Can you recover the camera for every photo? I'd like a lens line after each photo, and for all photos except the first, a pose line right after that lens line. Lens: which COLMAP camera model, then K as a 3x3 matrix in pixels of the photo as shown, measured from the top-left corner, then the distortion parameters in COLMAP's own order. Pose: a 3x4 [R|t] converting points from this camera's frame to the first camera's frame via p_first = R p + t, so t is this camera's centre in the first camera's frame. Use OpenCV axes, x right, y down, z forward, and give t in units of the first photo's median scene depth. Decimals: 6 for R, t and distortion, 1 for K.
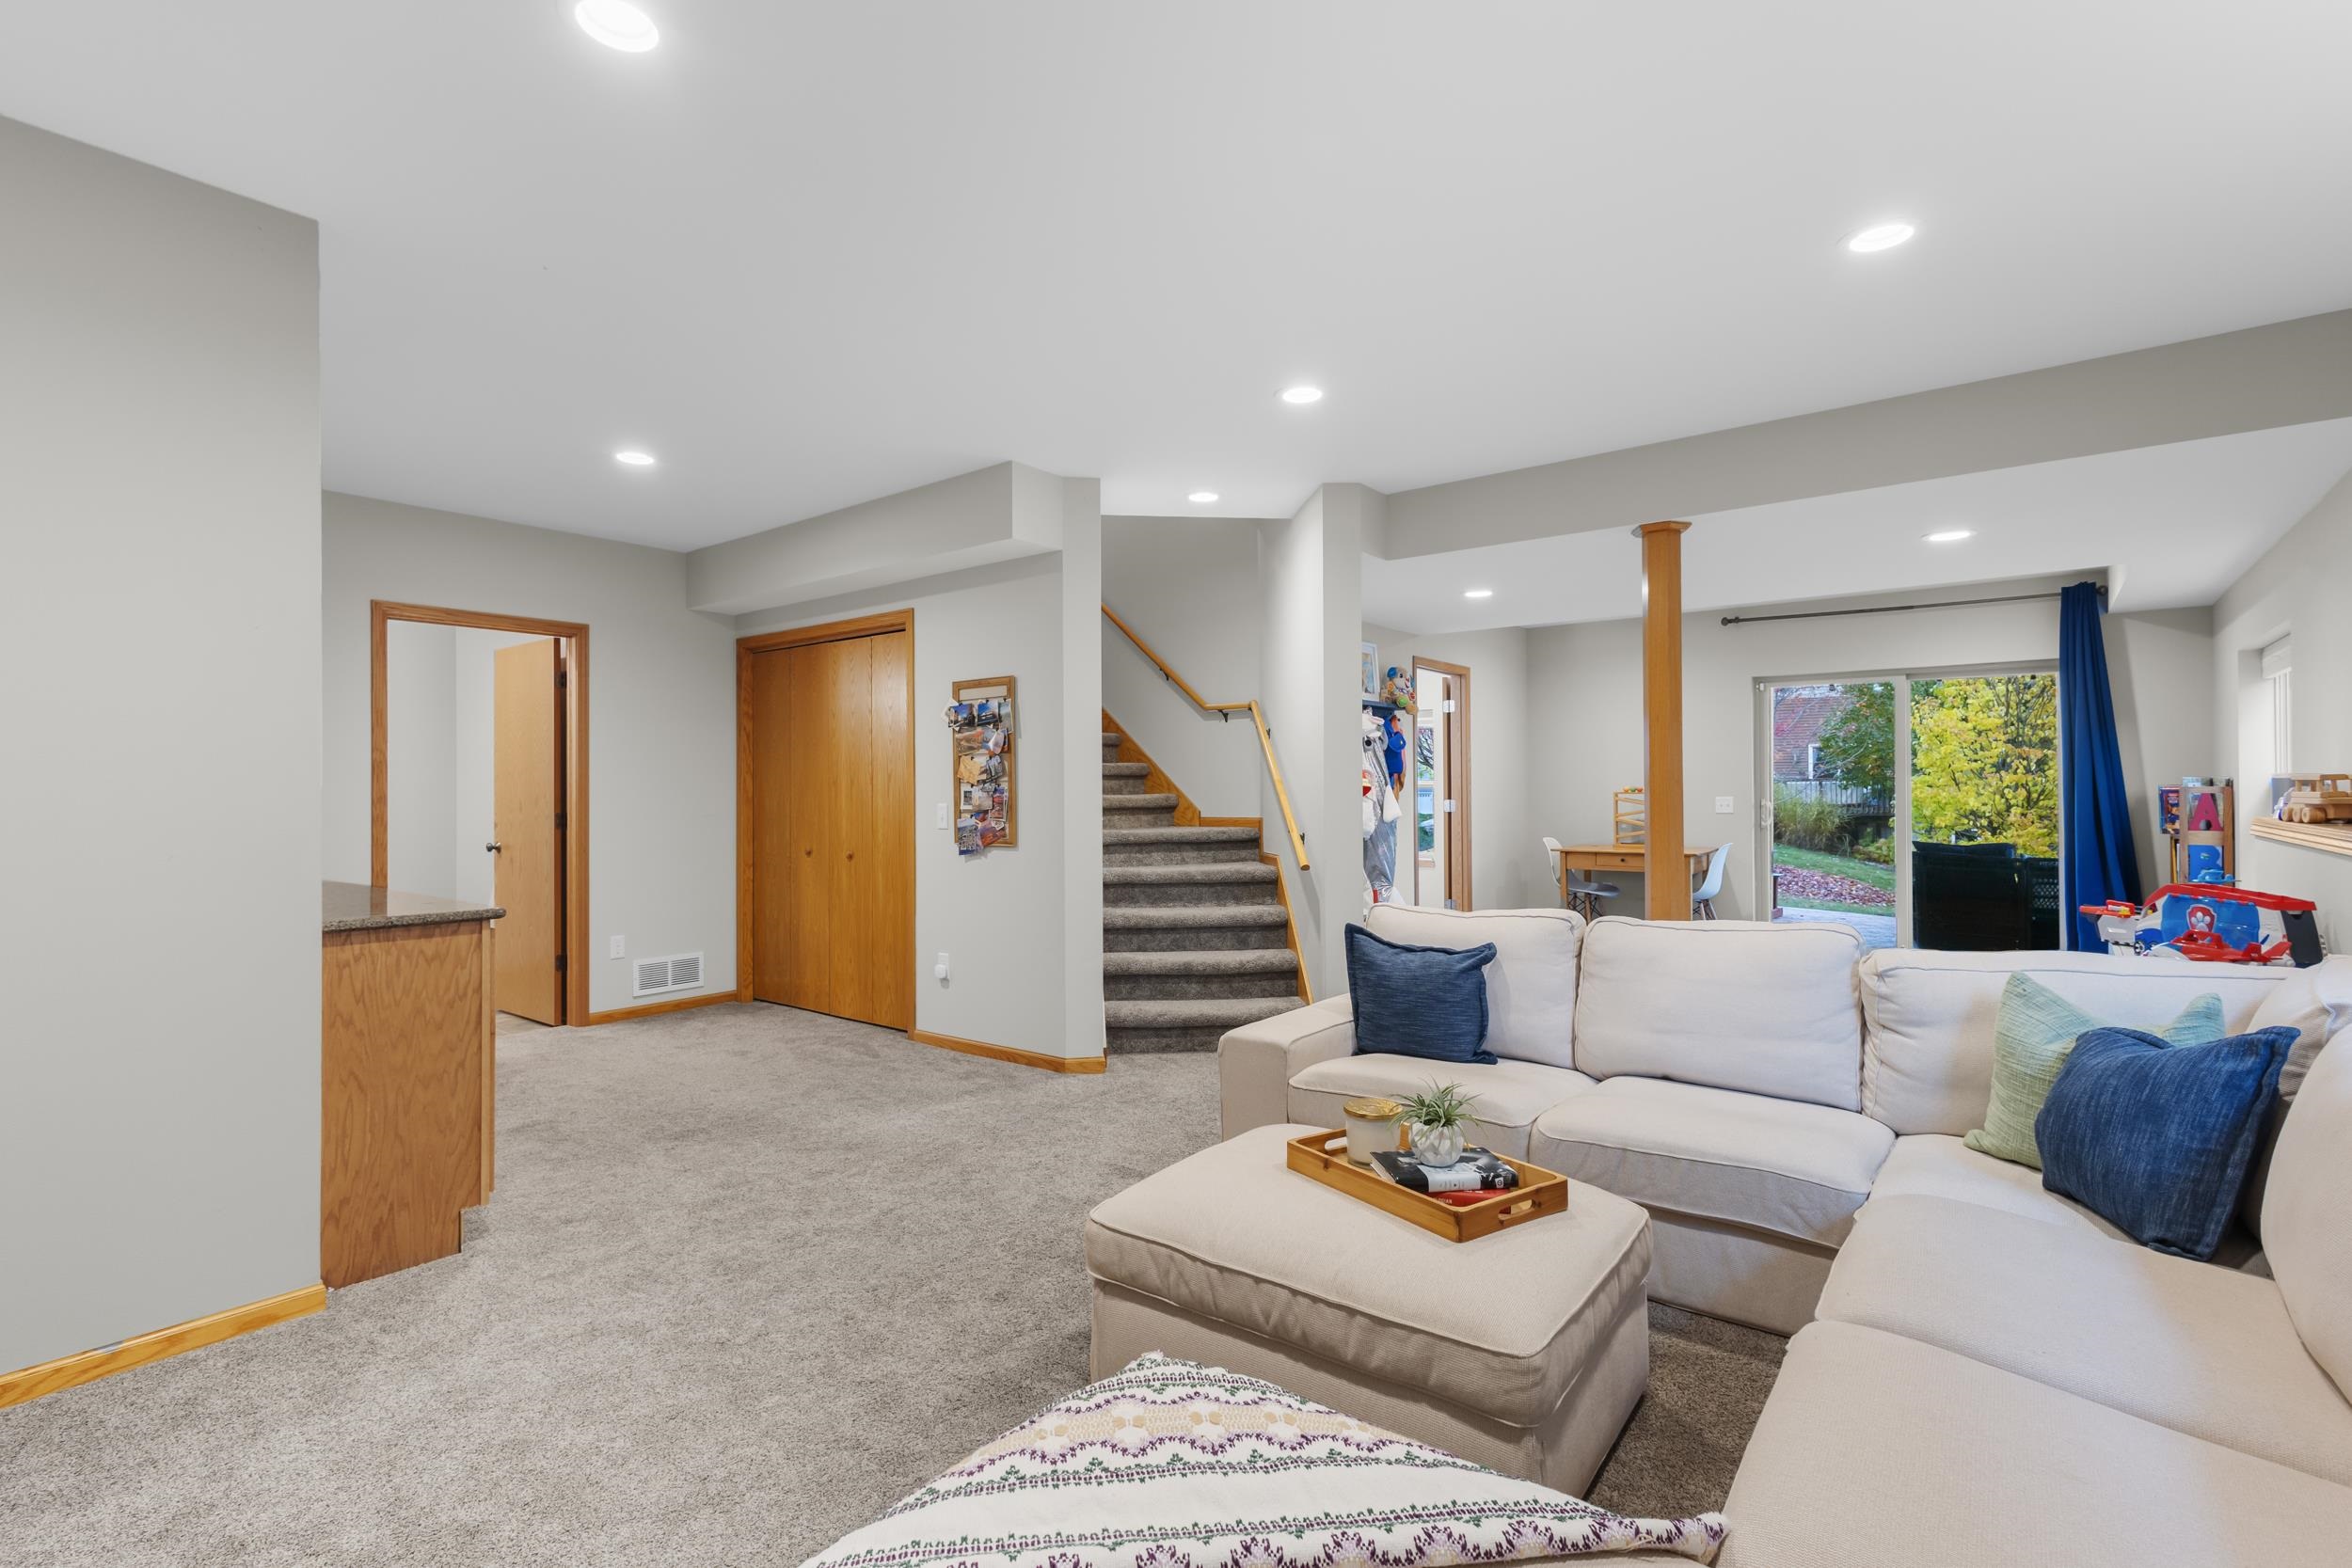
lens RADIAL K [[1081.3, 0, 1169.0], [0, 1081.3, 785.1], [0, 0, 1]] dist [0.007509, -0.000566]
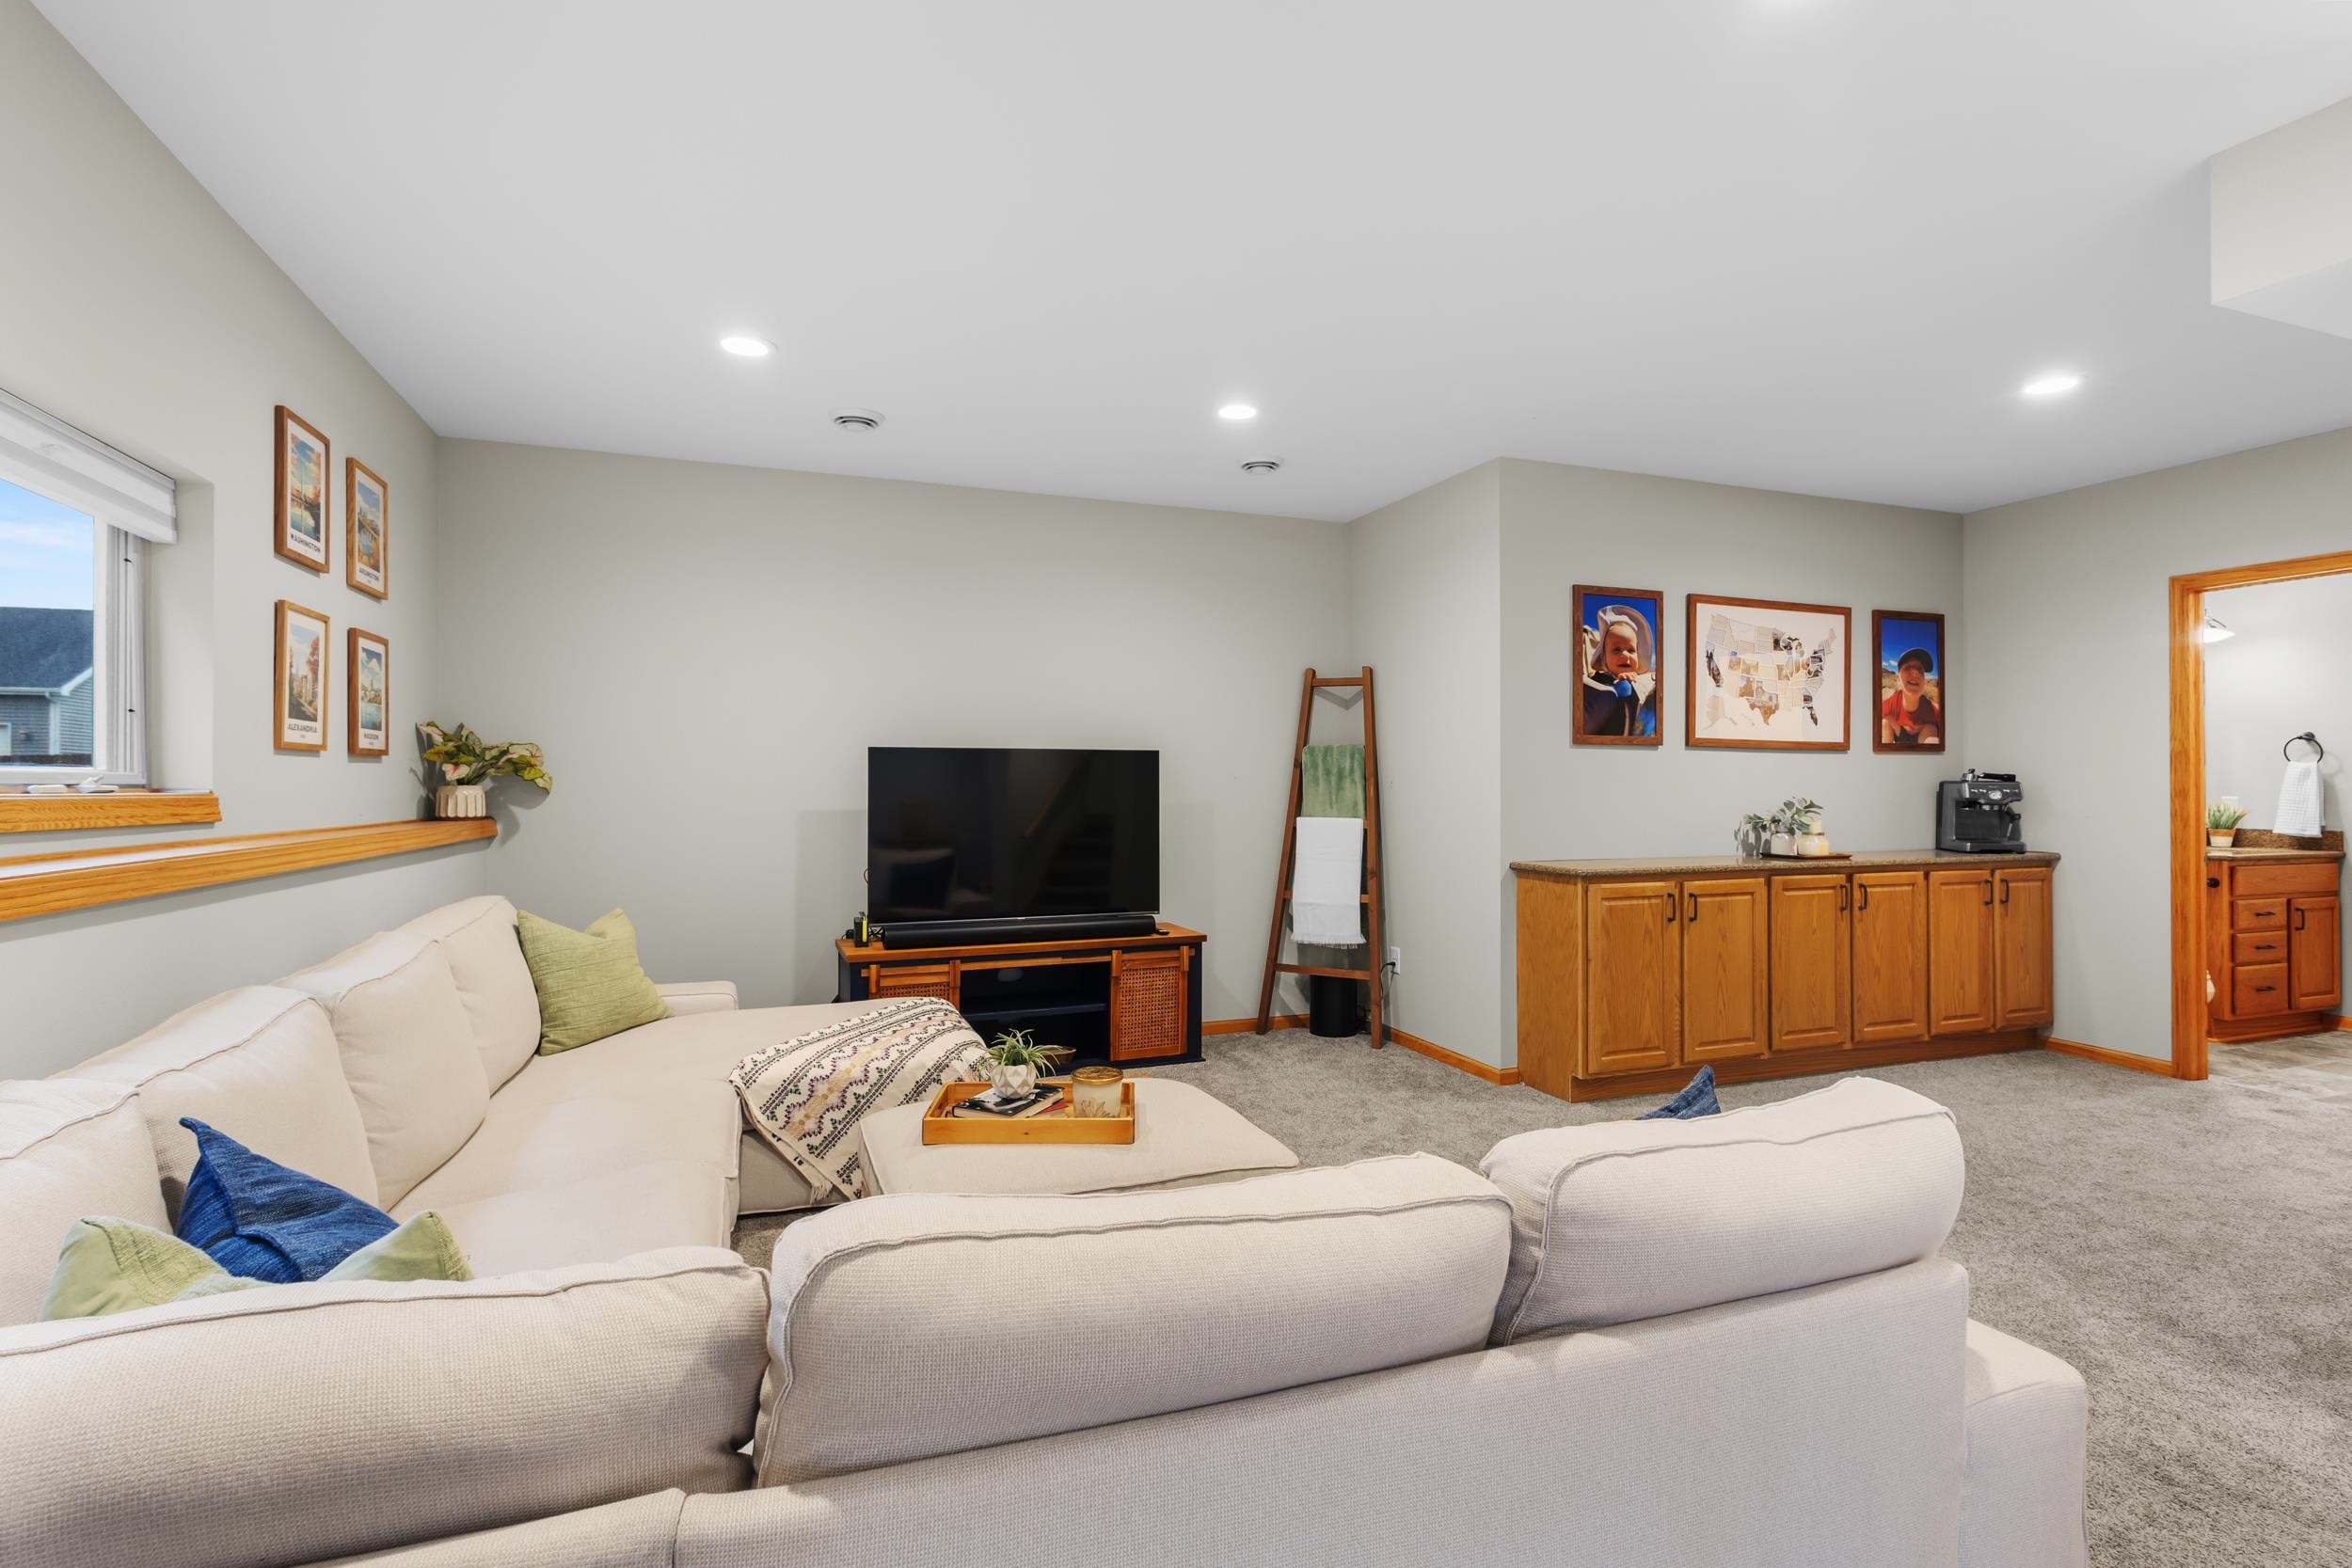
lens RADIAL K [[1081.3, 0, 1169.0], [0, 1081.3, 785.1], [0, 0, 1]] dist [0.007509, -0.000566]
pose [[-0.519701, 0.003122, -0.854342, 0.493125], [0.006524, 0.999979, -0.000315, 0.000990], [0.854323, -0.005738, -0.519711, 0.740593]]
